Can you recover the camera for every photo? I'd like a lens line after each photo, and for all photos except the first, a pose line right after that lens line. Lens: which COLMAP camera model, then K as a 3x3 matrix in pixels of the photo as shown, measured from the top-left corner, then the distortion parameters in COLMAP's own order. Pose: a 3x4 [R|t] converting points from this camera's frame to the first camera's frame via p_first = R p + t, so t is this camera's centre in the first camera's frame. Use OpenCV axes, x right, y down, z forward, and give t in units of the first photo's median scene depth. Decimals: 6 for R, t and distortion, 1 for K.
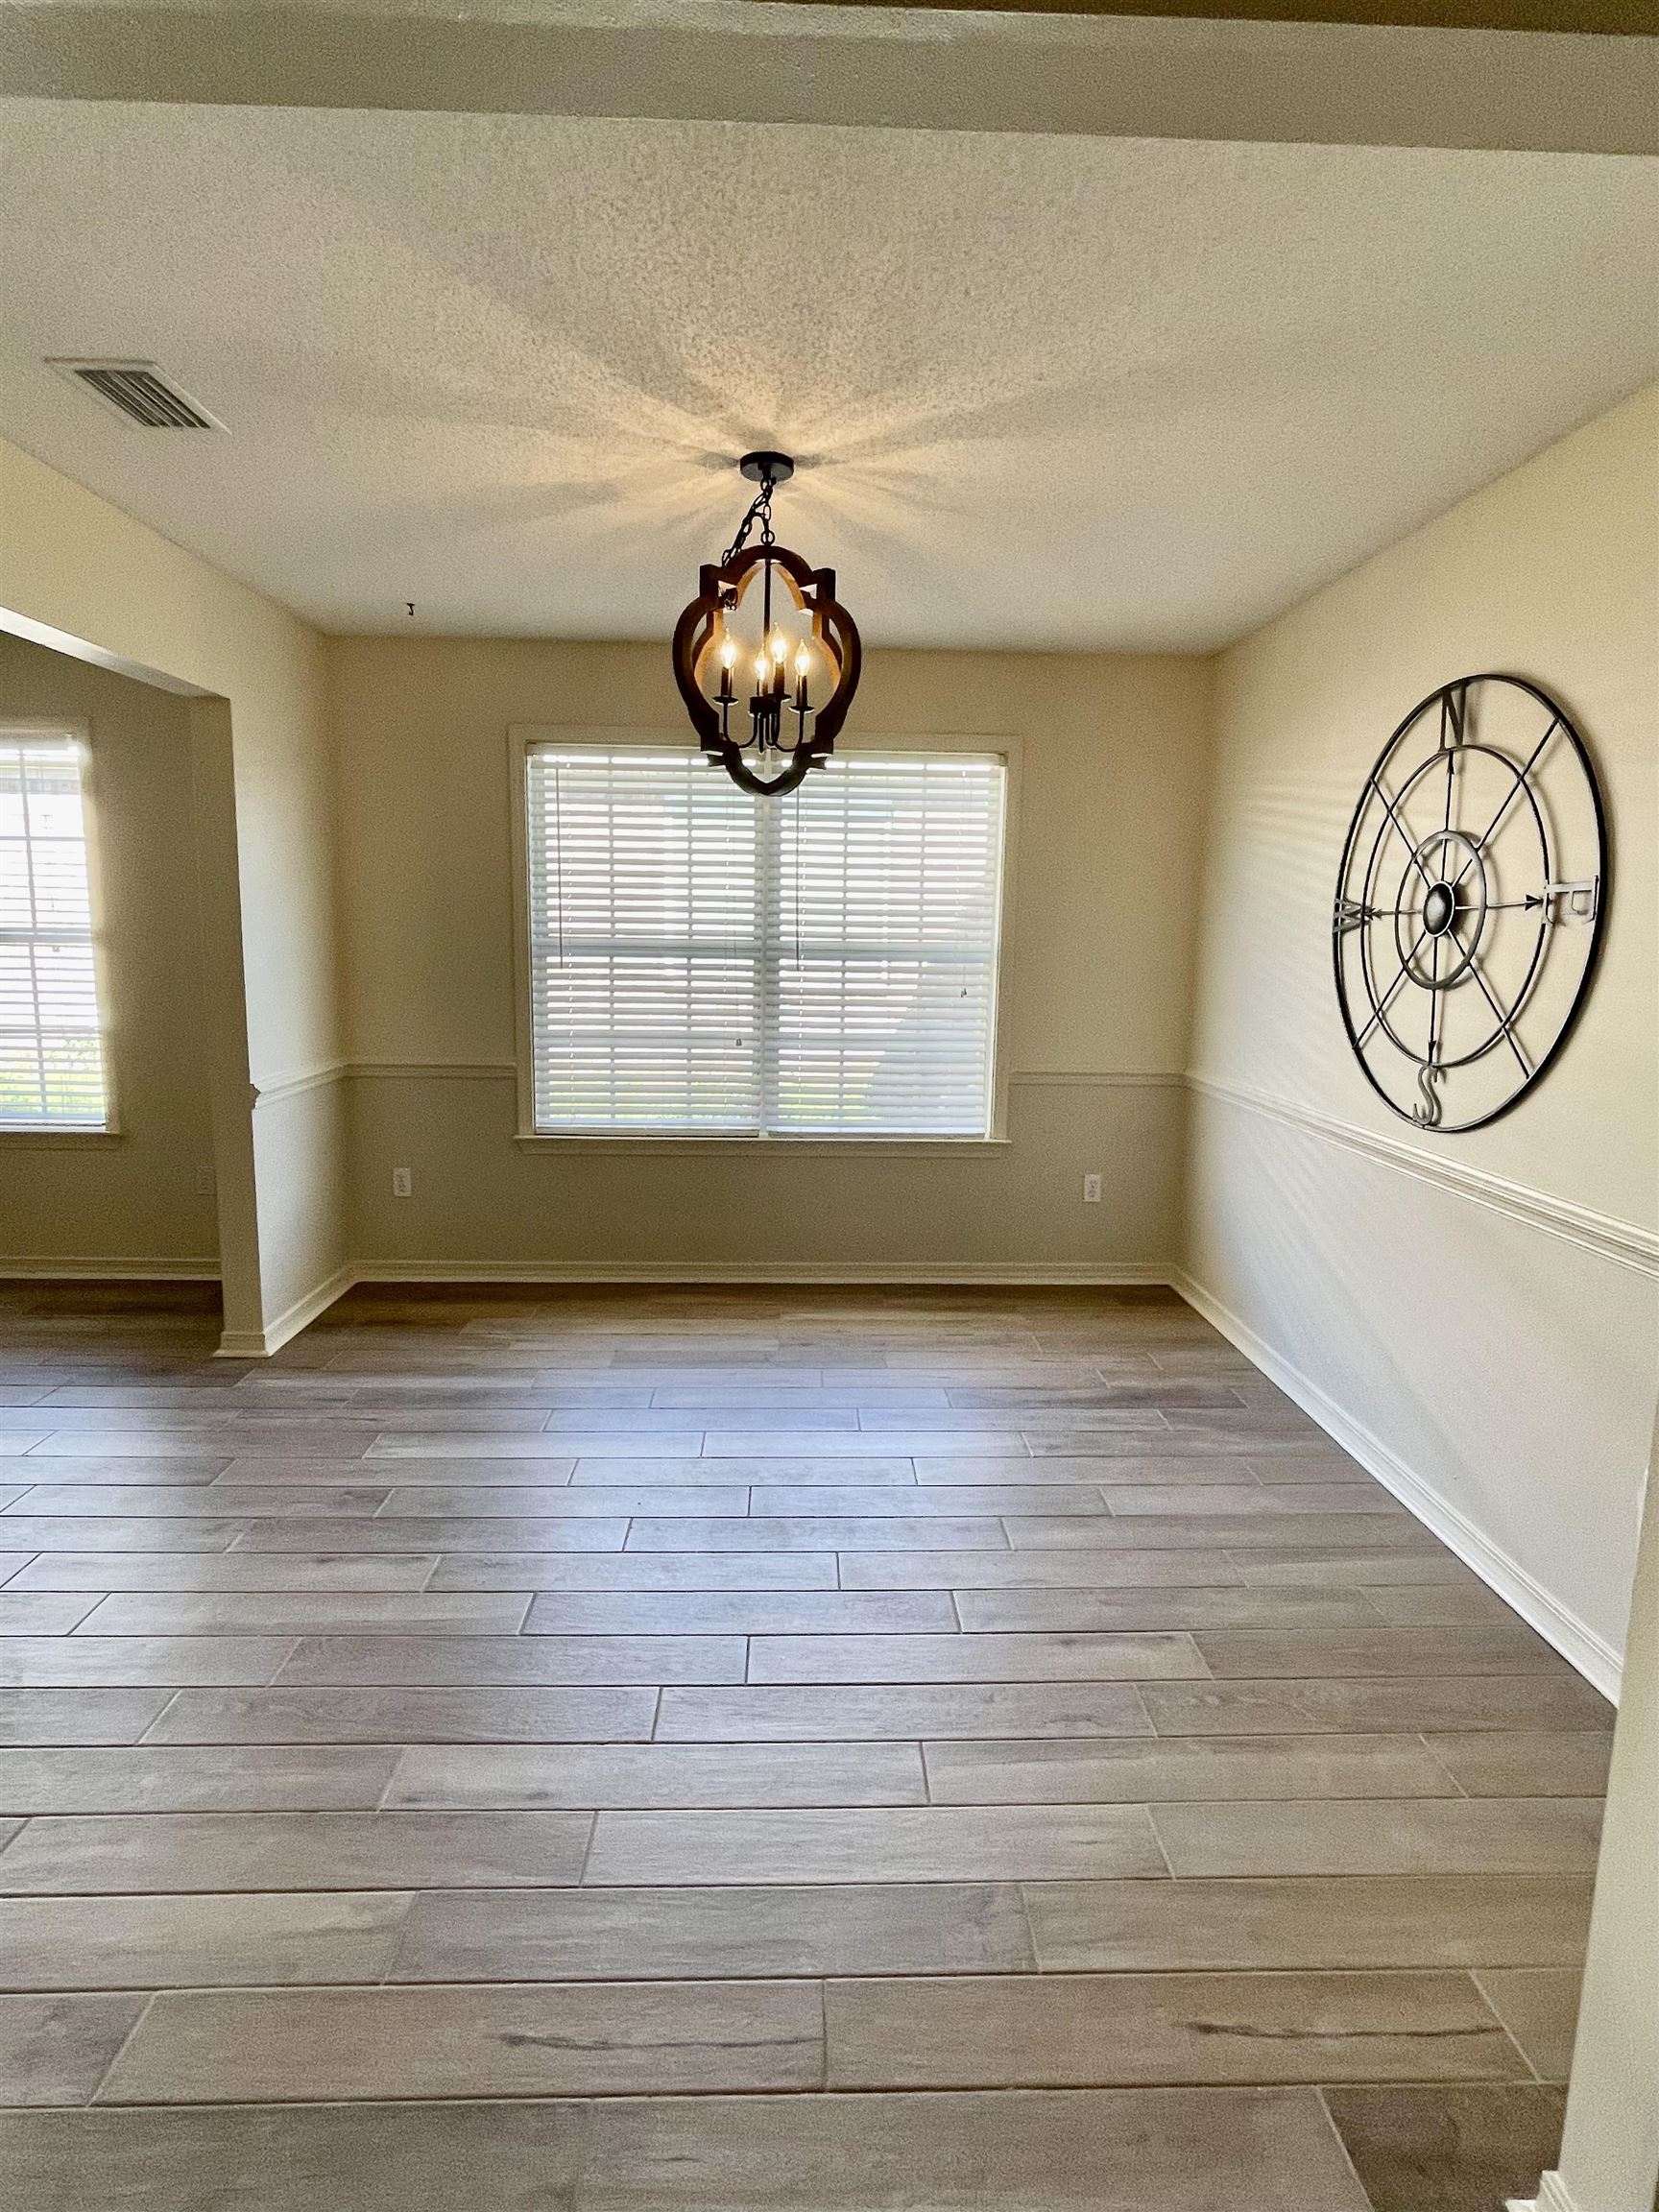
lens RADIAL K [[1128.9, 0, 827.6], [0, 1128.9, 1094.6], [0, 0, 1]] dist [-0.005154, 0.001418]
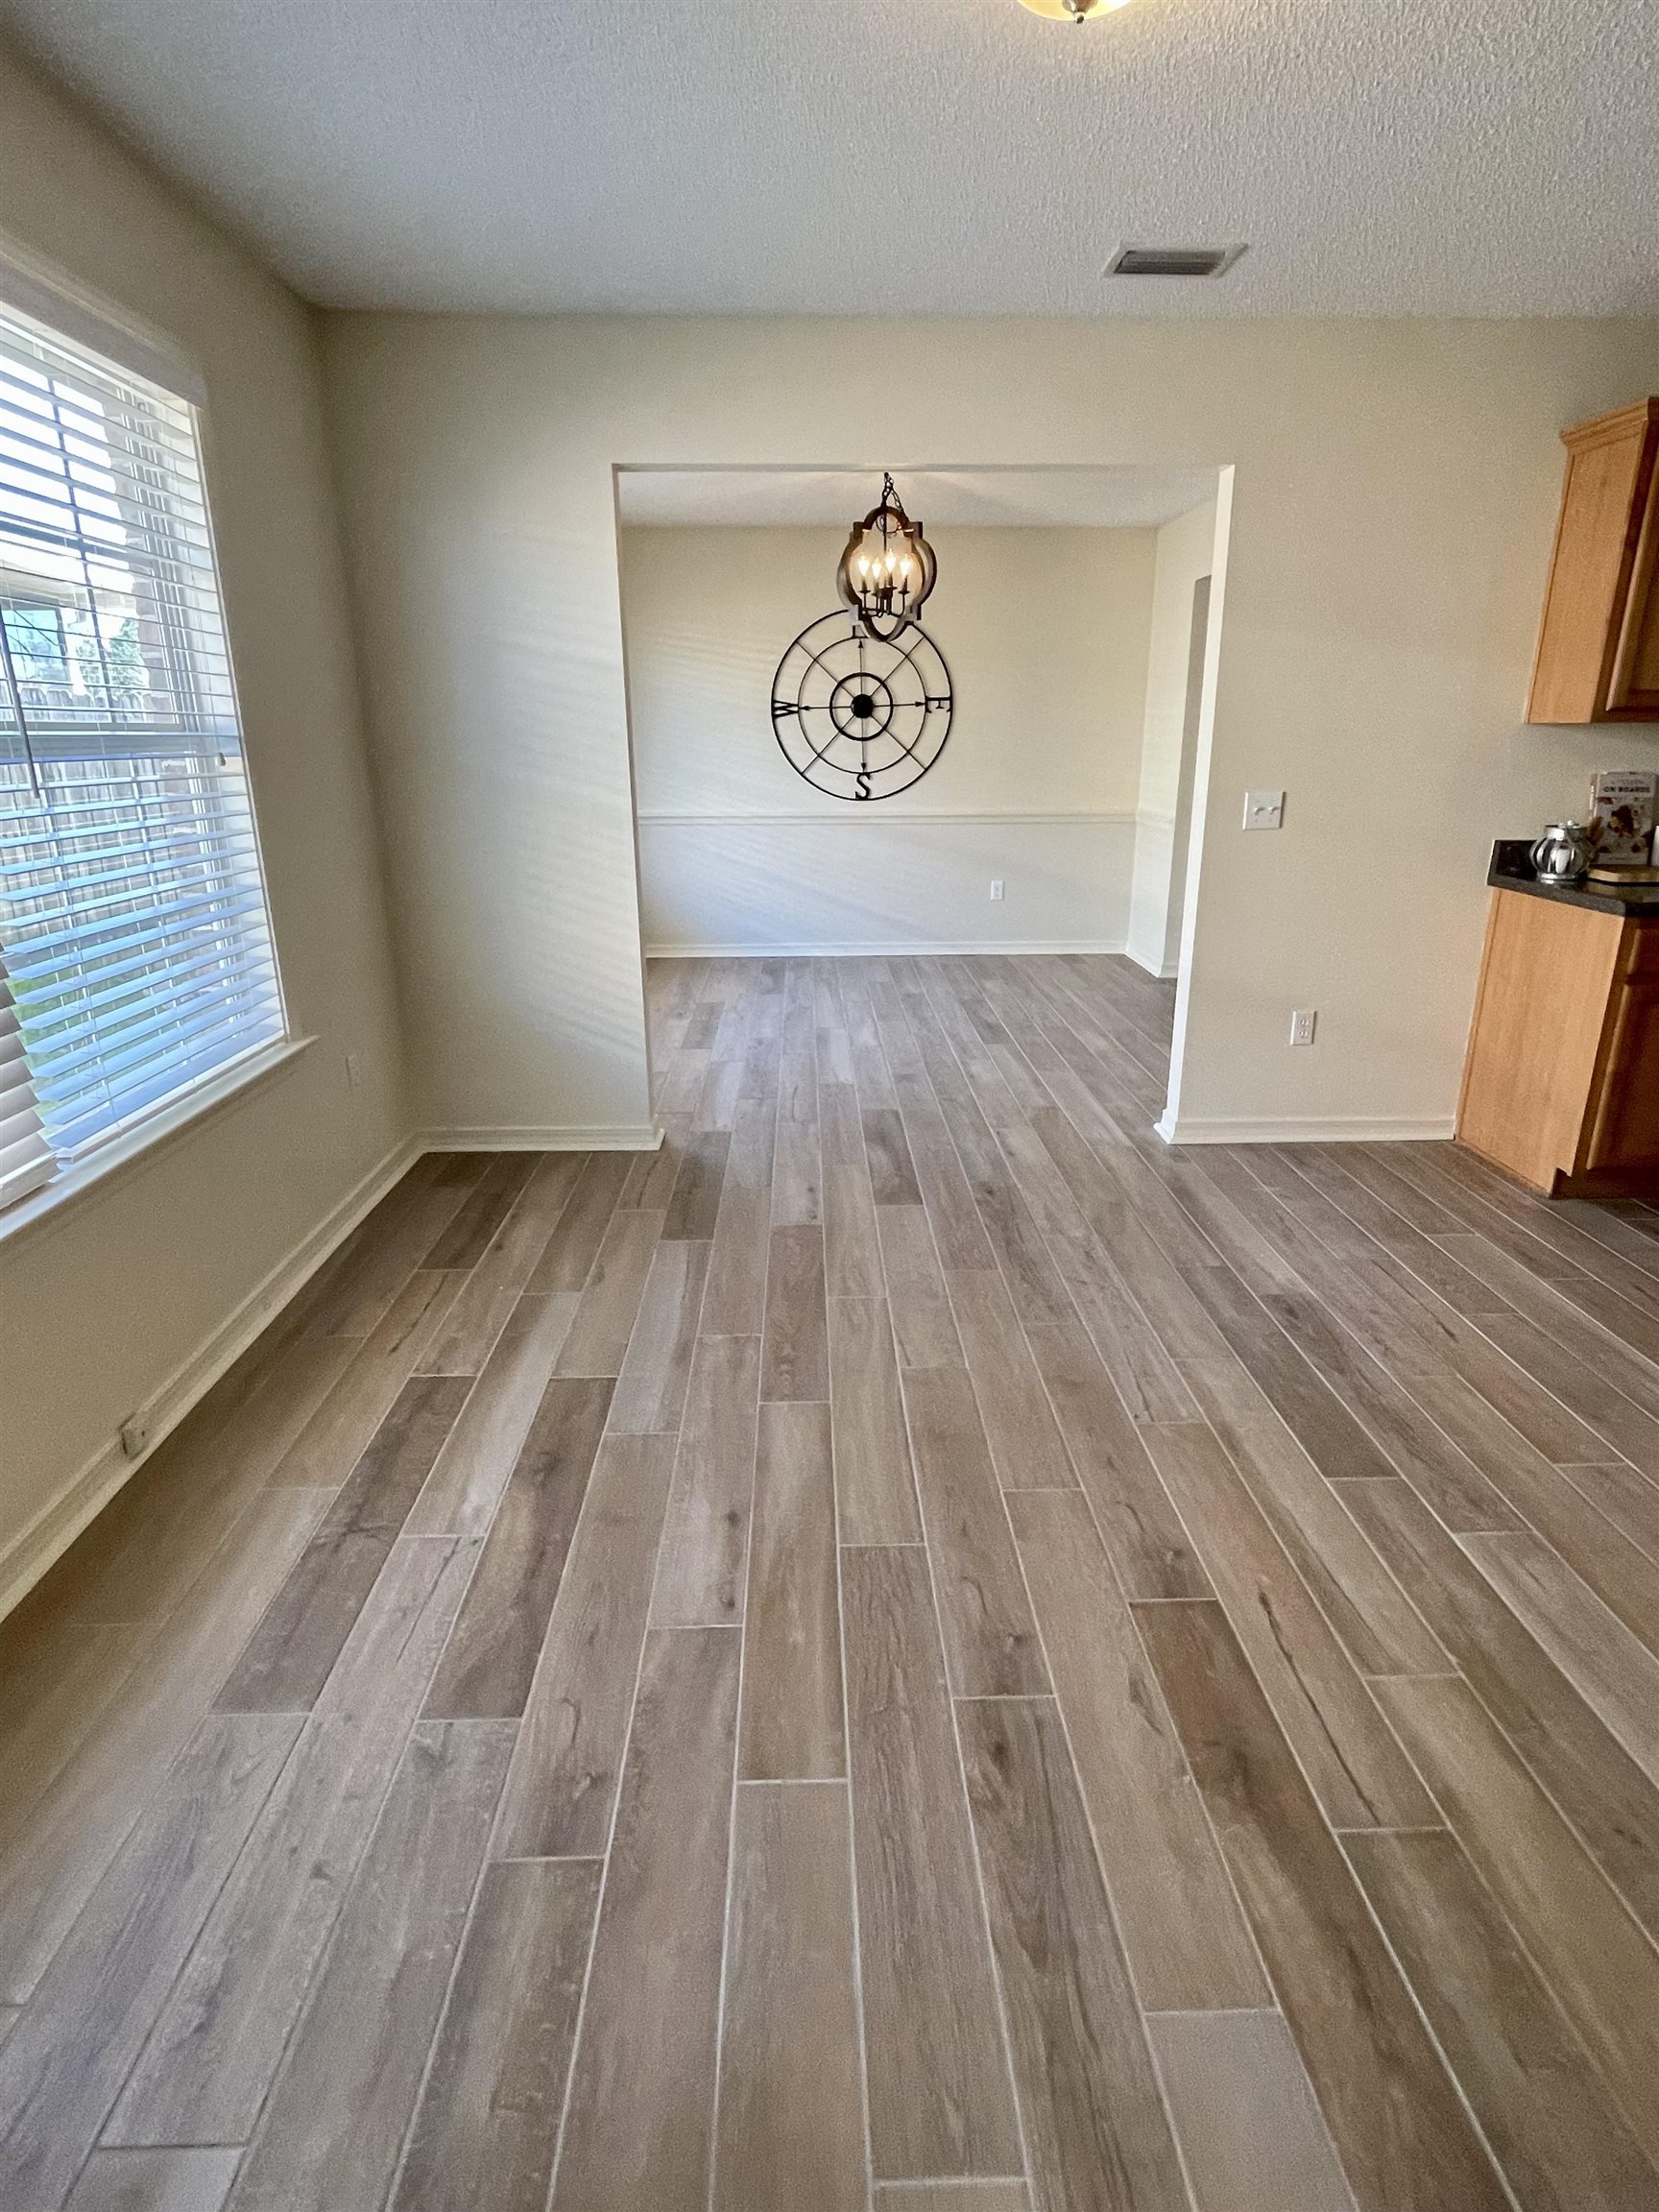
lens RADIAL K [[1128.9, 0, 832.8], [0, 1128.9, 1093.1], [0, 0, 1]] dist [-0.005154, 0.001418]
pose [[0.012024, -0.316436, 0.948538, -2.015126], [0.158703, 0.937186, 0.310638, -0.148532], [-0.987253, 0.146800, 0.061488, 1.036157]]
